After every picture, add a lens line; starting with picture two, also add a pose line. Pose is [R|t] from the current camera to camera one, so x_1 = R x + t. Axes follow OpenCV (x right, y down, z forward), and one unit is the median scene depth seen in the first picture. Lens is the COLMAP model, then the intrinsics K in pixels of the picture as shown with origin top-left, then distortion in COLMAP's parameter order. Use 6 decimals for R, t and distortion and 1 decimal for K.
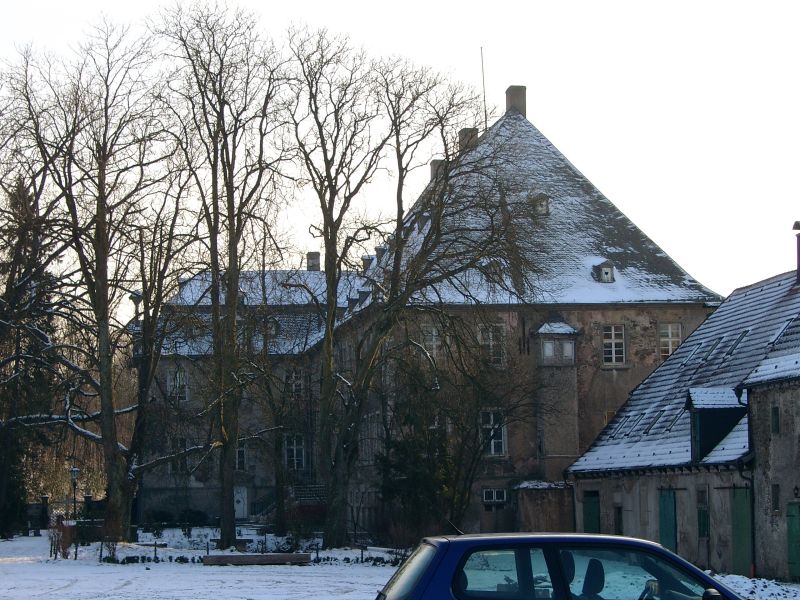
lens RADIAL K [[2194.5, 0, 401.8], [0, 2194.5, 300.9], [0, 0, 1]] dist [0.177907, 0.000000]
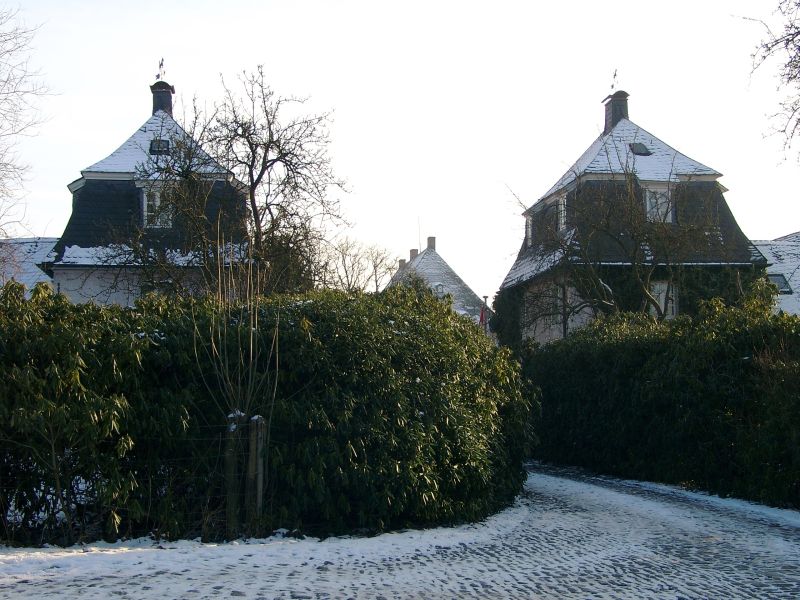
lens RADIAL K [[1330.6, 0, 399.3], [0, 1330.6, 299.4], [0, 0, 1]] dist [0.016990, 0.000000]
pose [[0.999938, 0.009502, -0.005785, 0.035440], [-0.009457, 0.999925, 0.007833, -0.055578], [0.005859, -0.007777, 0.999953, -0.593728]]
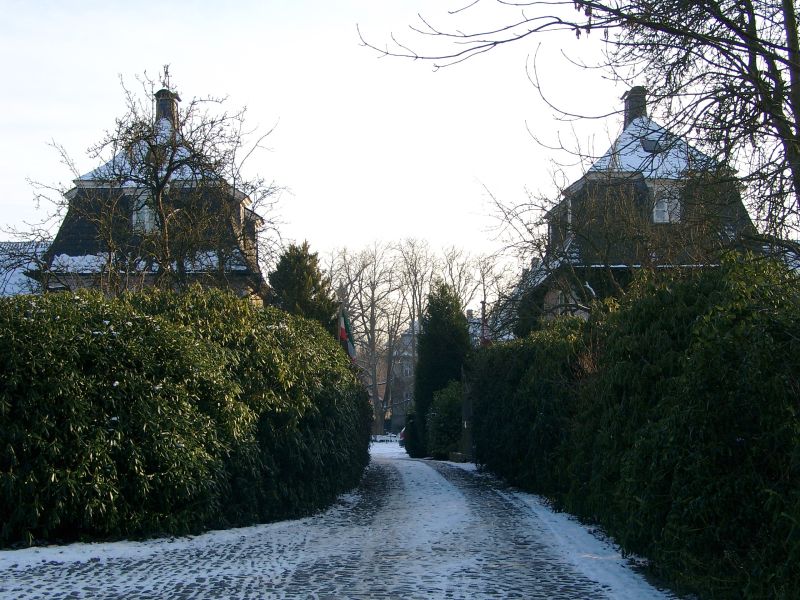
lens RADIAL K [[1330.6, 0, 401.0], [0, 1330.6, 301.1], [0, 0, 1]] dist [0.016990, 0.000000]
pose [[0.992887, 0.000686, -0.119060, 0.087527], [-0.000499, 0.999999, 0.001594, -0.054188], [0.119061, -0.001523, 0.992886, -0.578961]]
